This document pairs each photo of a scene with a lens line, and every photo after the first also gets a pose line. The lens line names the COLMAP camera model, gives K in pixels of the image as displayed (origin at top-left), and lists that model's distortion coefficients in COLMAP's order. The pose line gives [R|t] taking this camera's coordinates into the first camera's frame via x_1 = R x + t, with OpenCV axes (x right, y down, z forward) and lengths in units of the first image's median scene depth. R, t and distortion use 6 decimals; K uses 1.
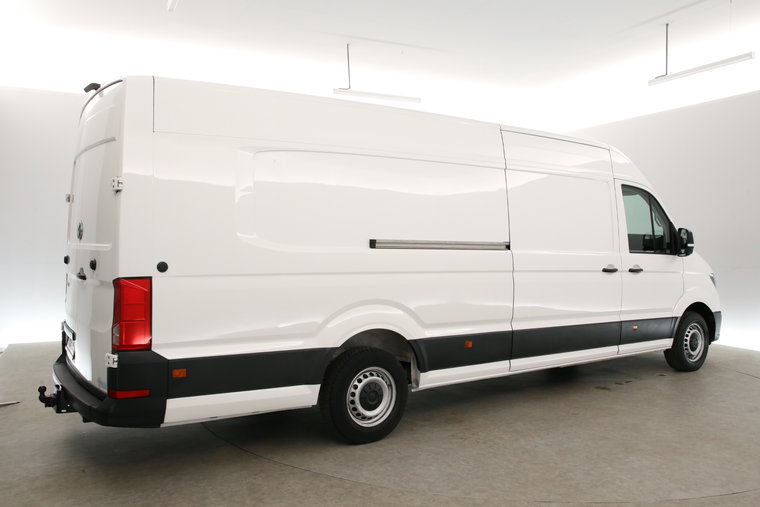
lens RADIAL K [[662.3, 0, 378.2], [0, 662.3, 237.9], [0, 0, 1]] dist [0.006636, 0.009181]
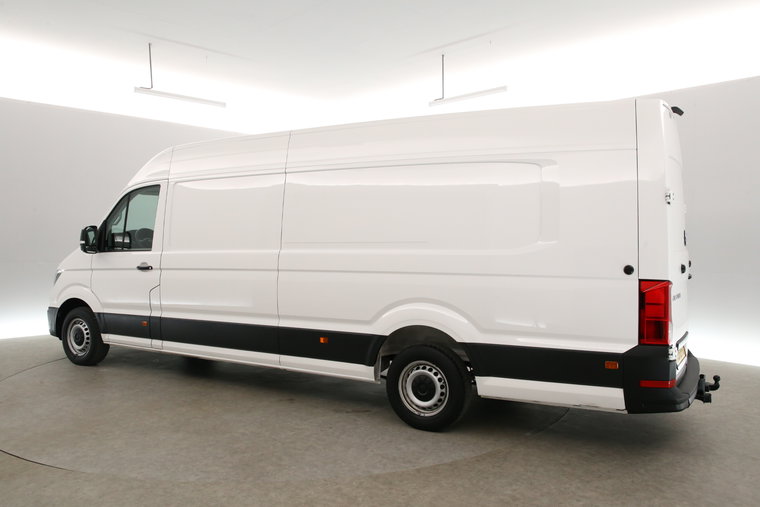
lens RADIAL K [[620.2, 0, 380.0], [0, 620.2, 239.2], [0, 0, 1]] dist [-0.007265, 0.012497]
pose [[0.946193, 0.002073, 0.323597, -0.375710], [-0.002656, 0.999996, 0.001361, -0.000835], [-0.323593, -0.002147, 0.946194, 0.082230]]
